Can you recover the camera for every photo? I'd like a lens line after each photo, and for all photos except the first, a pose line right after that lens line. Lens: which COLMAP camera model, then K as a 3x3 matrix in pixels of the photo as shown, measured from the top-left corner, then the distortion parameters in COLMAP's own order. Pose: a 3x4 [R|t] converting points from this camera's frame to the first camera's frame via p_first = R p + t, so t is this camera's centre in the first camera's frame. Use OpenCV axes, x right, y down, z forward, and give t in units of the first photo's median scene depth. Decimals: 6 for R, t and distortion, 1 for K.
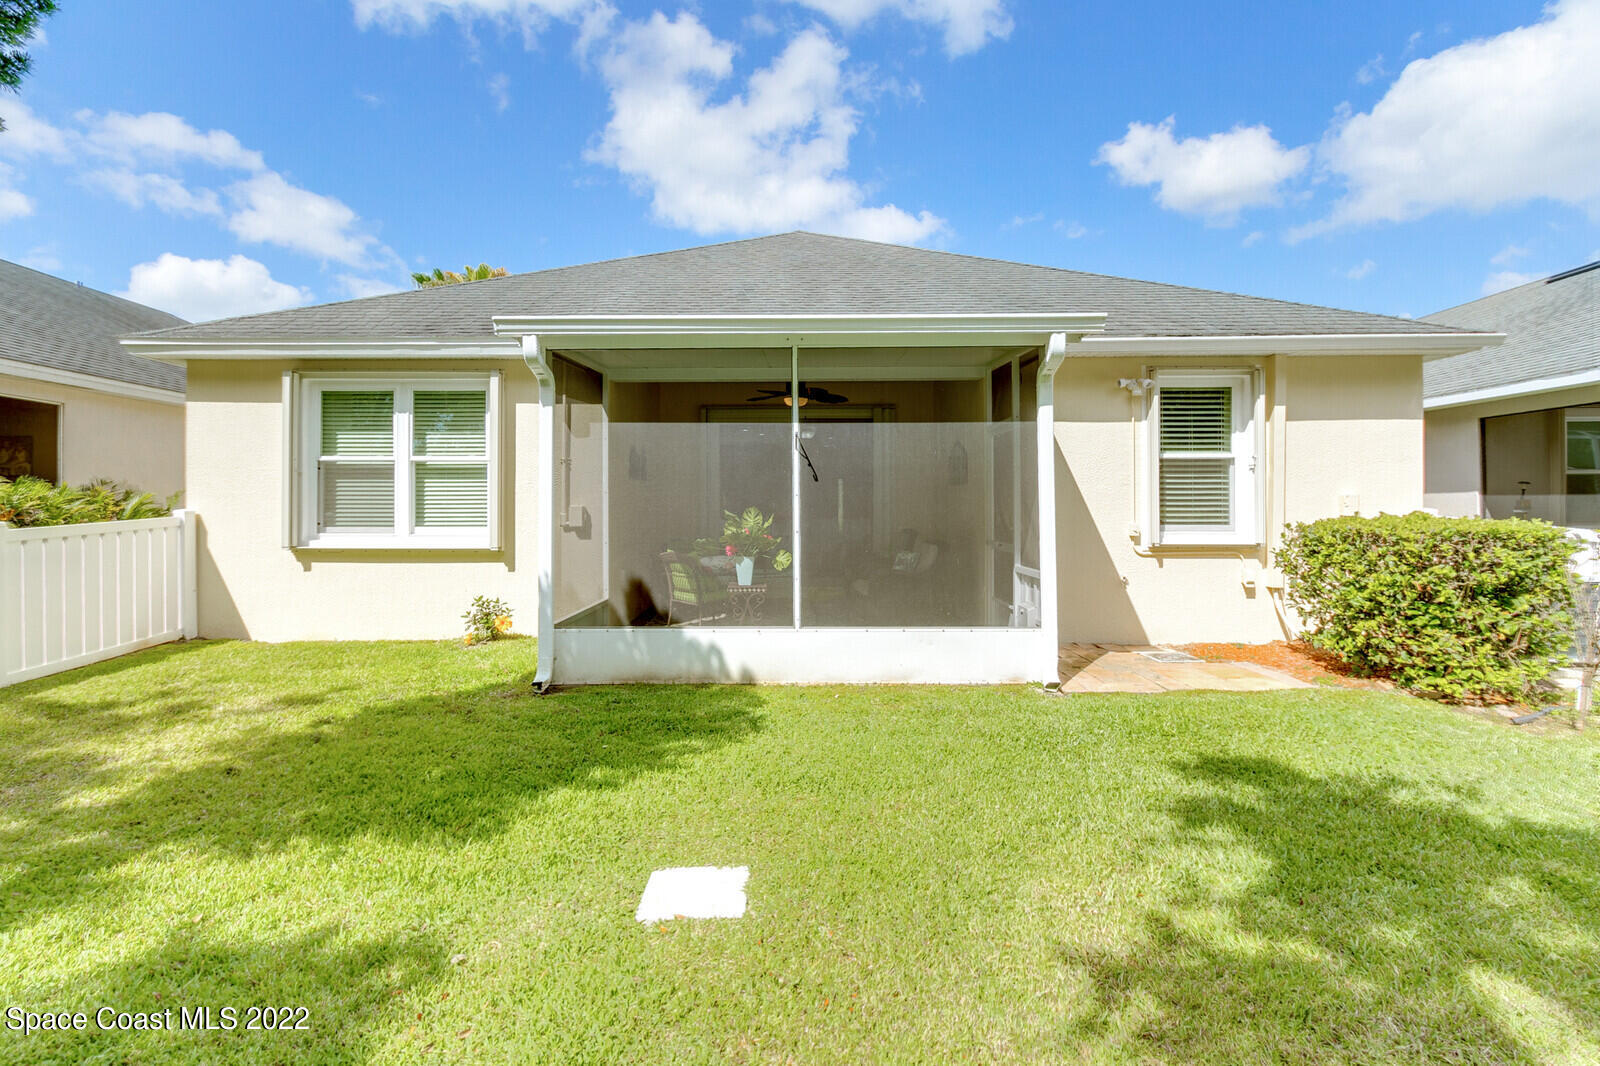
lens RADIAL K [[797.7, 0, 802.8], [0, 797.7, 497.6], [0, 0, 1]] dist [0.001516, 0.000898]
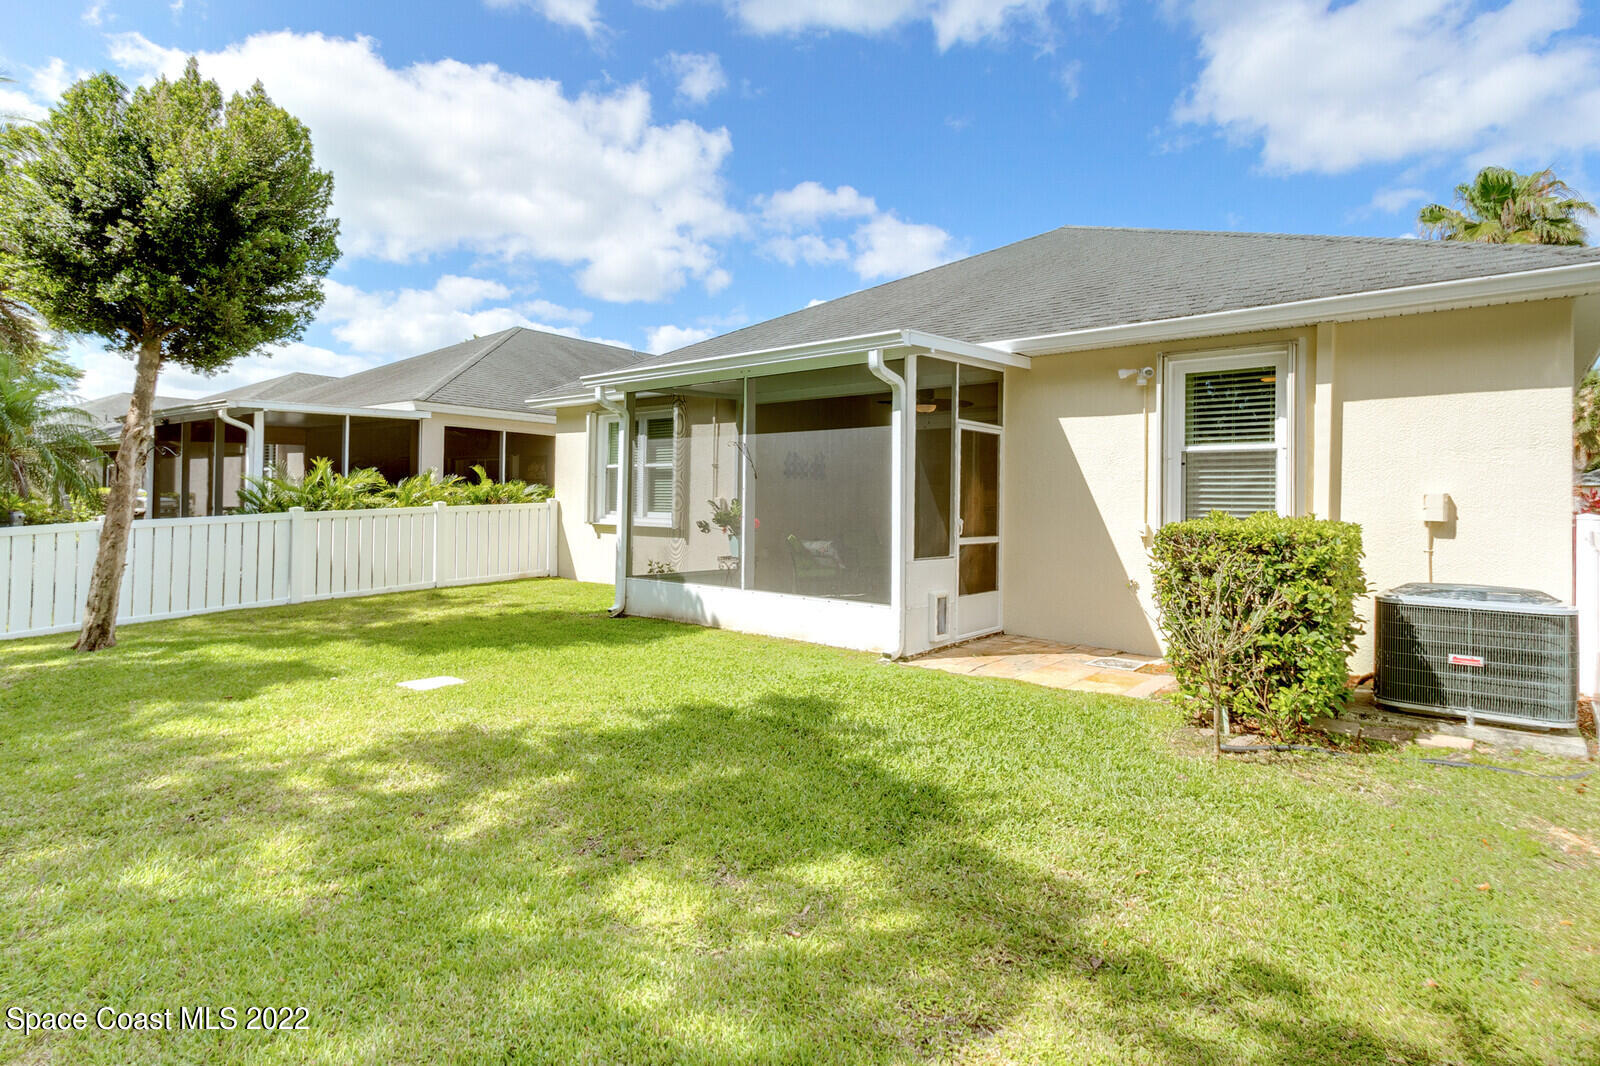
lens RADIAL K [[892.8, 0, 800.0], [0, 892.8, 533.0], [0, 0, 1]] dist [0.054508, -0.036085]
pose [[0.742849, 0.035584, -0.668513, 0.106969], [-0.022423, 0.999349, 0.028278, 0.002588], [0.669083, -0.006016, 0.743163, -0.004367]]
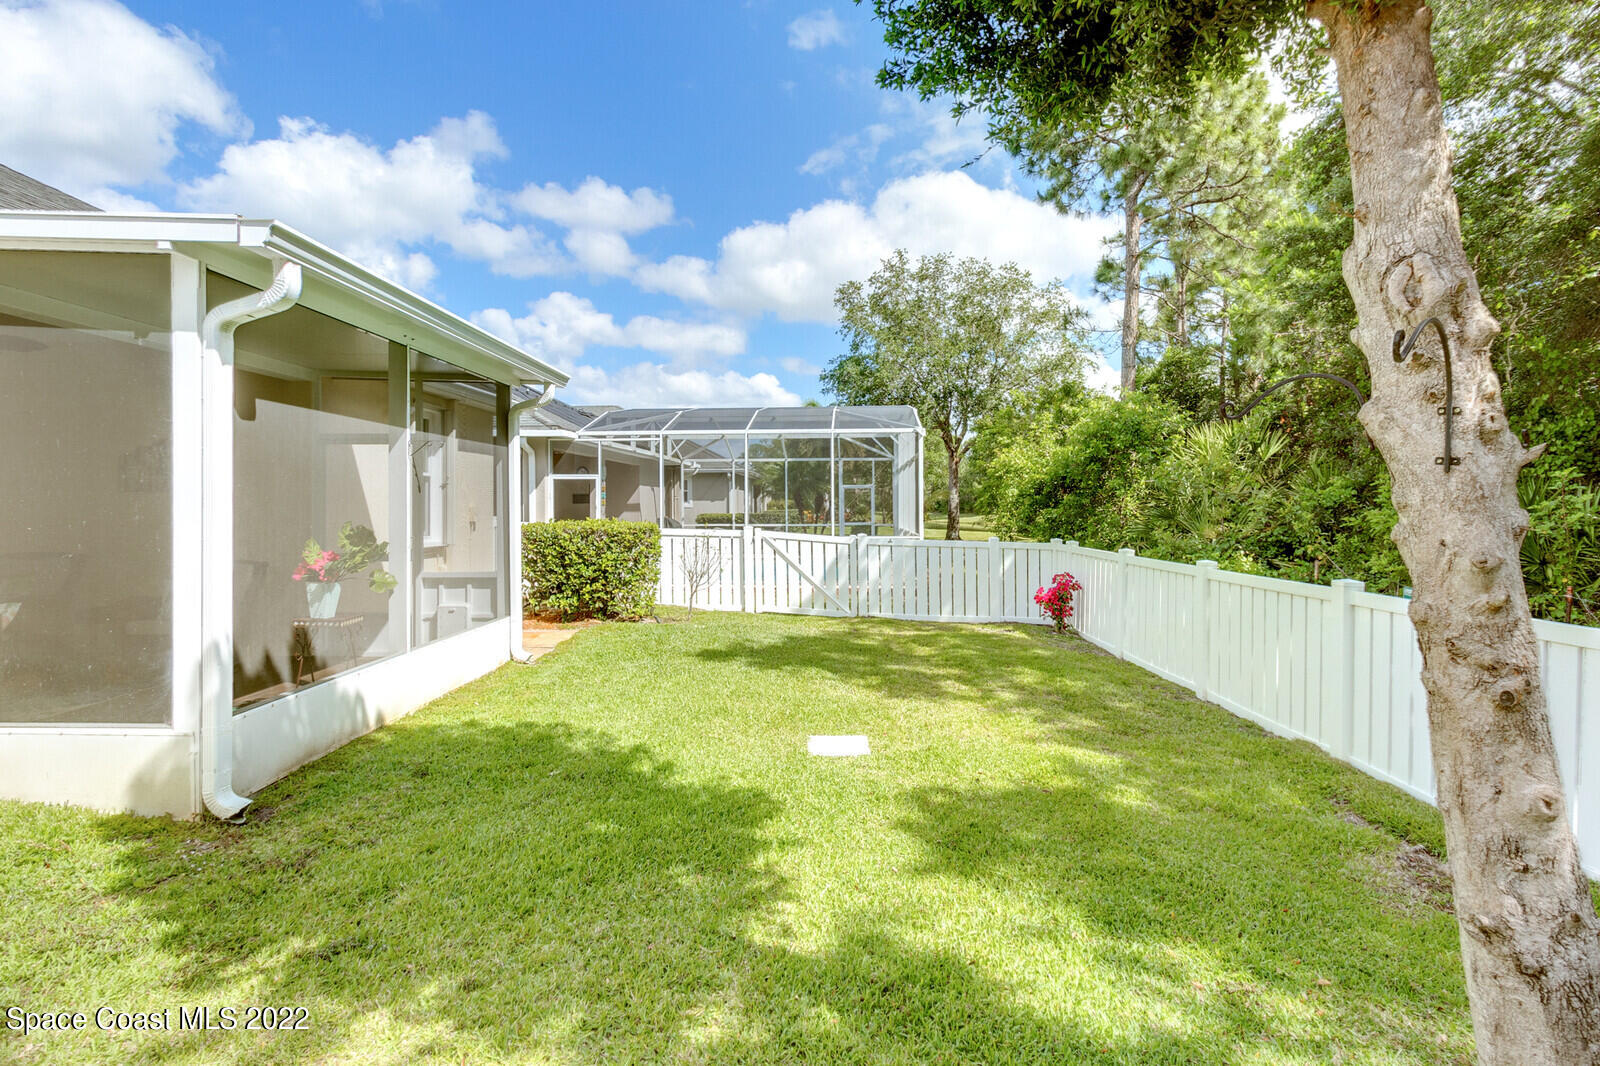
lens RADIAL K [[813.4, 0, 802.7], [0, 813.4, 510.5], [0, 0, 1]] dist [0.000536, 0.000219]
pose [[0.014425, -0.004715, 0.999885, -0.094019], [-0.003895, 0.999981, 0.004771, -0.000626], [-0.999888, -0.003963, 0.014406, 0.053696]]
